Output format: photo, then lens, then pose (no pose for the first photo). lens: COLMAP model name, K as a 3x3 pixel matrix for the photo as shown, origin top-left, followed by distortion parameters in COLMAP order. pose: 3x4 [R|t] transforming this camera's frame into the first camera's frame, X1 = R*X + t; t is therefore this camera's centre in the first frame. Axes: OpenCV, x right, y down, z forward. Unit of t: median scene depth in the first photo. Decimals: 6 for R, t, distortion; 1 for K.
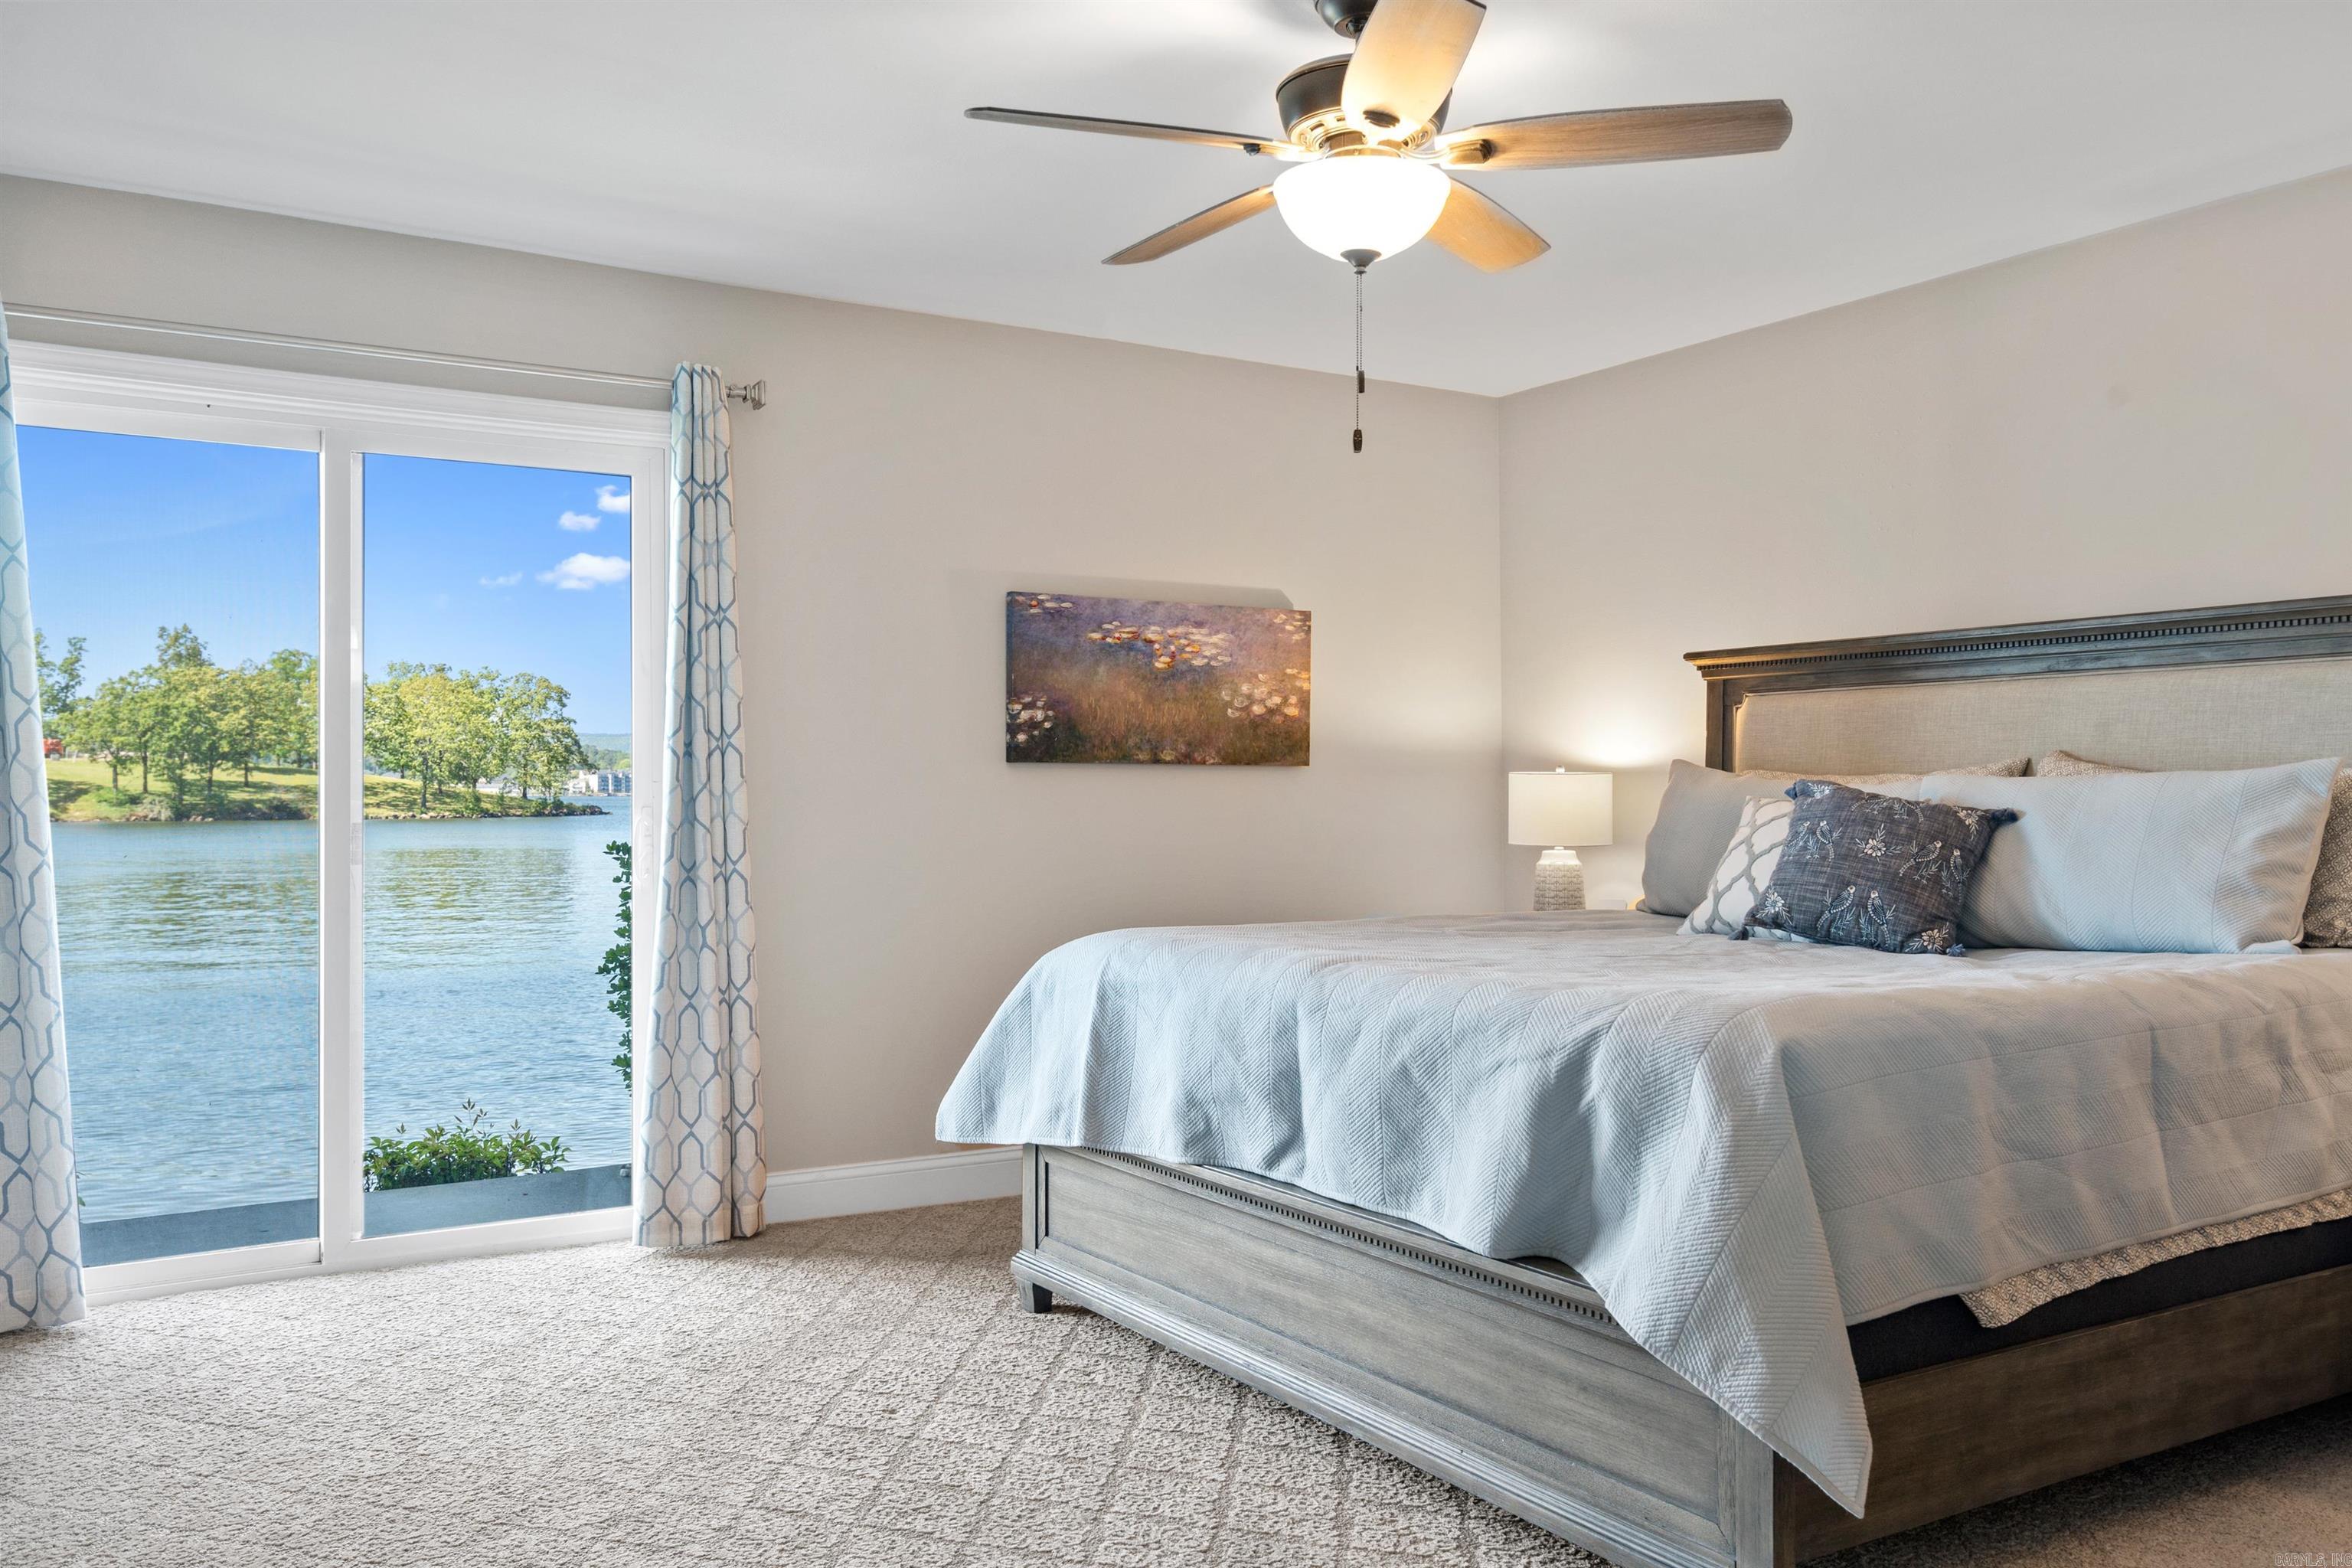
lens RADIAL K [[1850.4, 0, 1170.6], [0, 1850.4, 796.6], [0, 0, 1]] dist [0.024029, -0.025487]
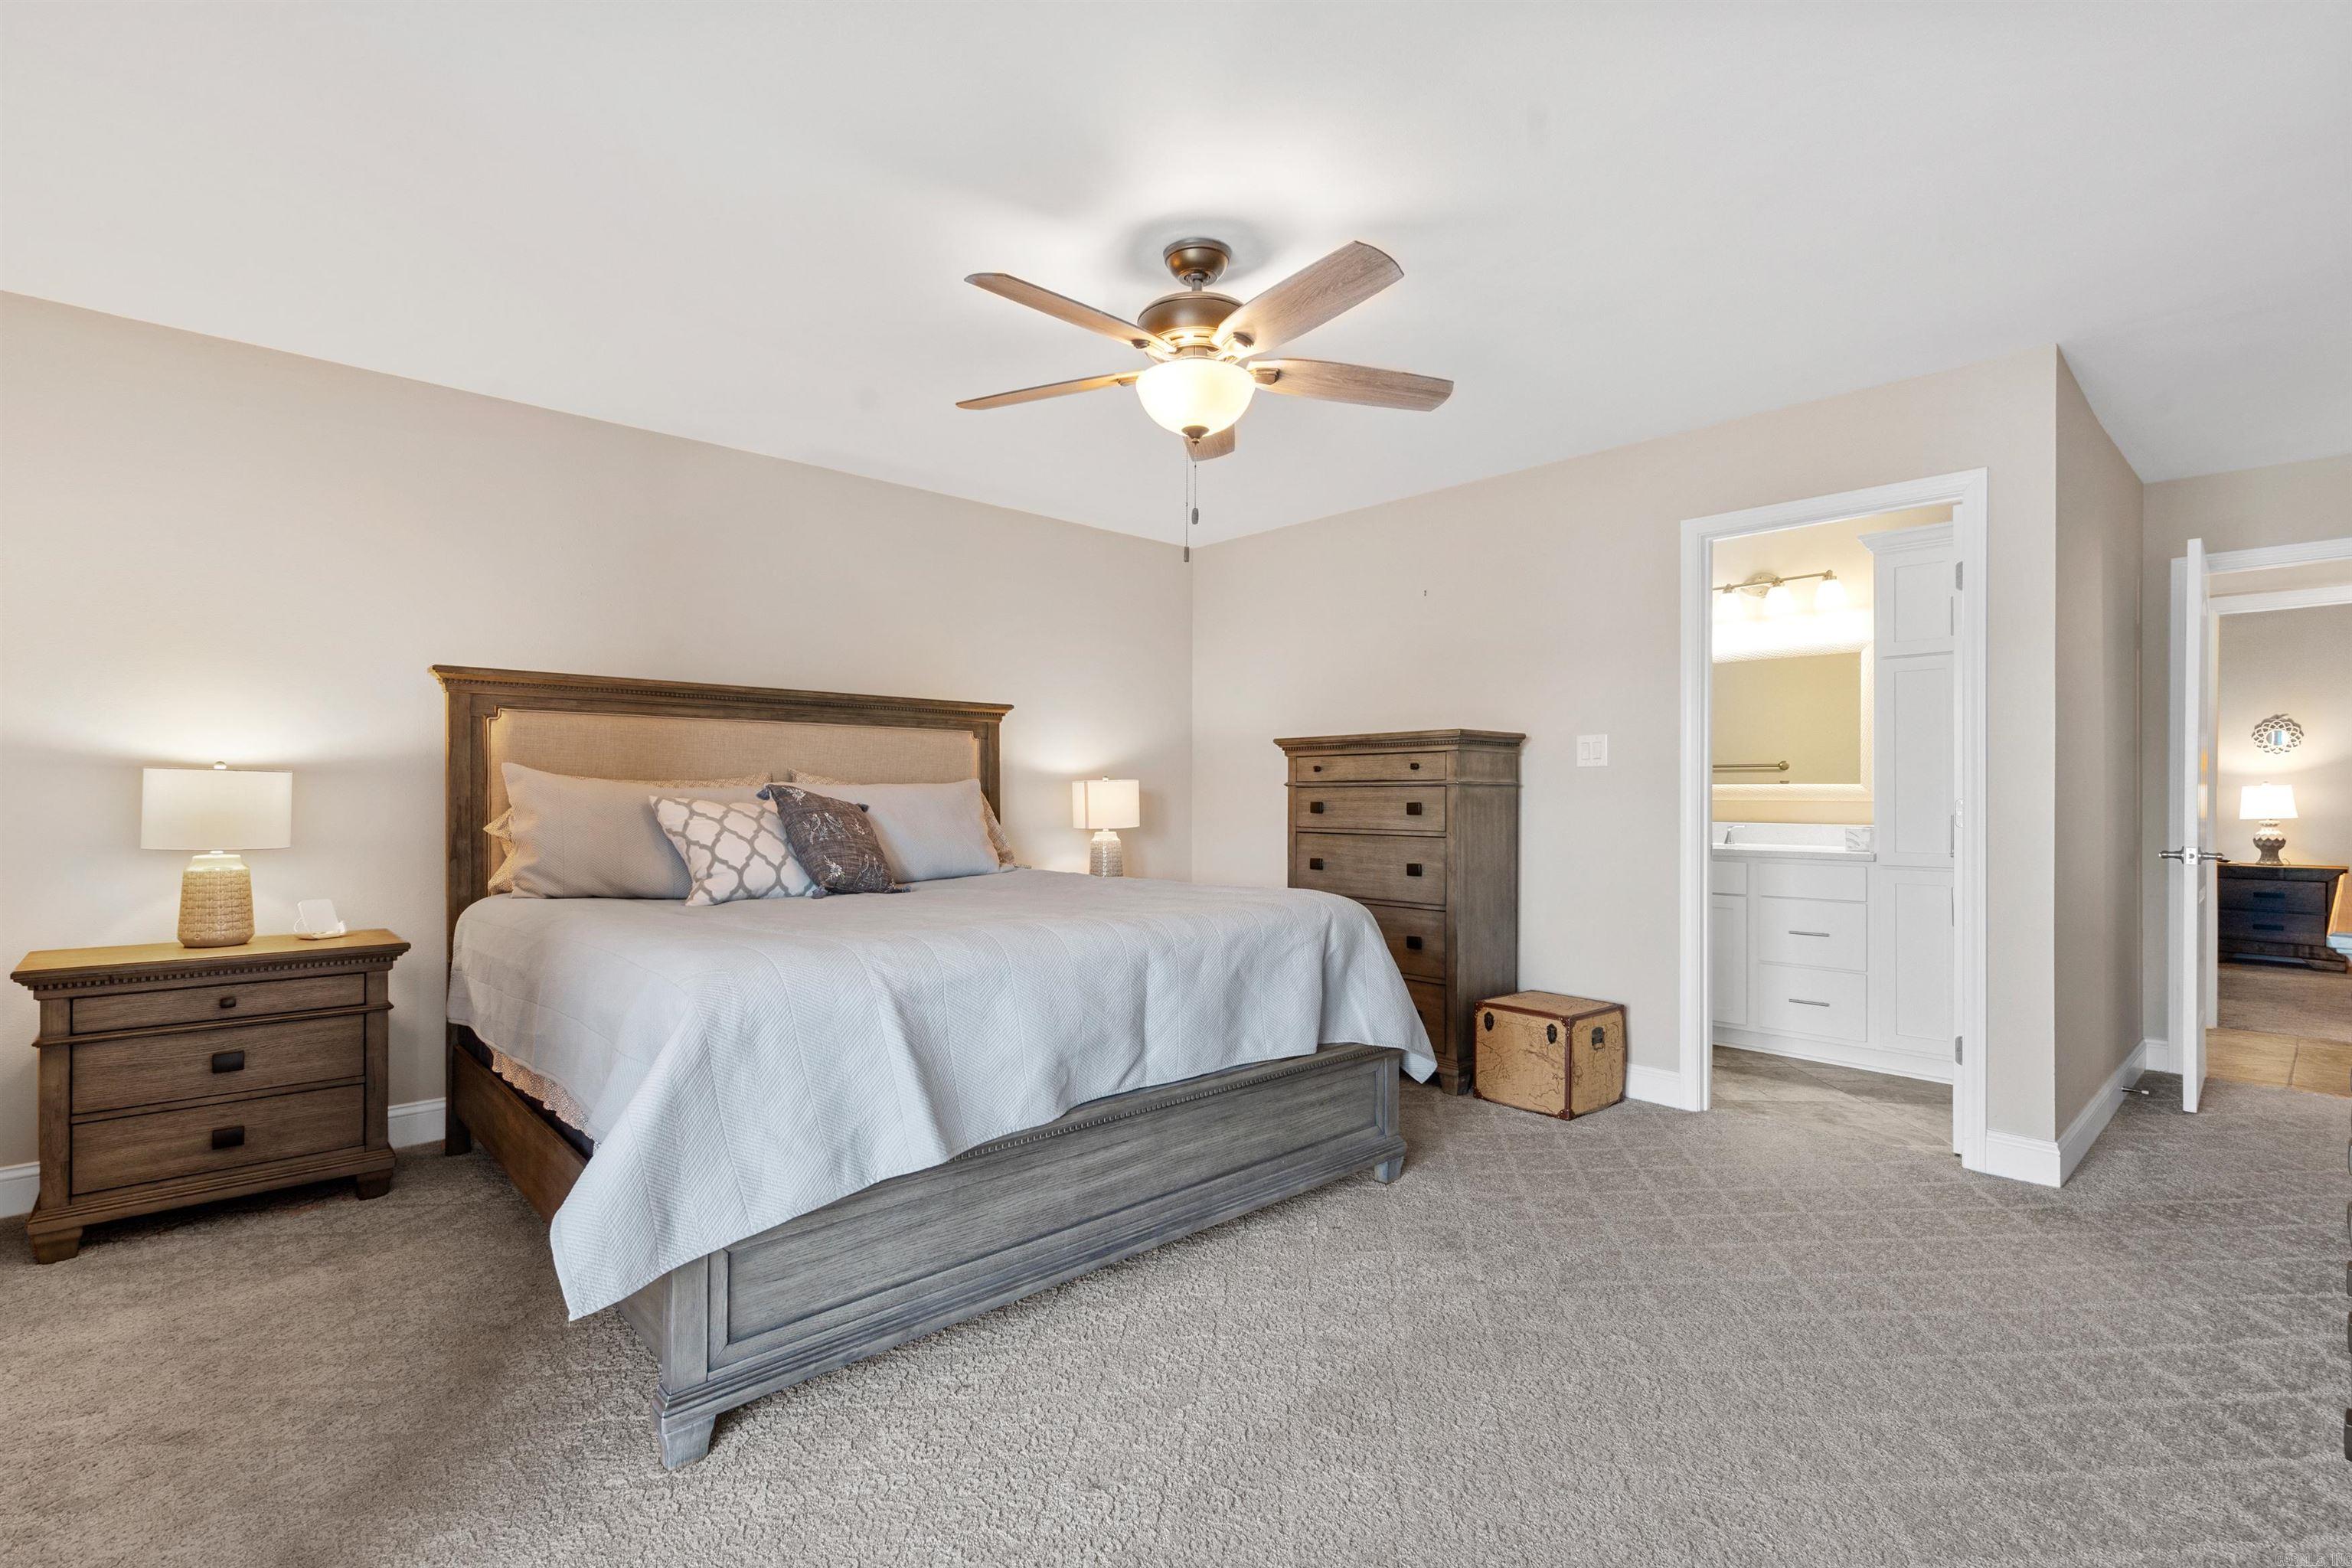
lens RADIAL K [[1071.8, 0, 1173.2], [0, 1071.8, 794.2], [0, 0, 1]] dist [-0.000271, -0.000009]
pose [[-0.185075, 0.001934, 0.982722, -0.627203], [-0.002881, 0.999993, -0.002510, -0.000683], [-0.982720, -0.003295, -0.185068, 1.006525]]
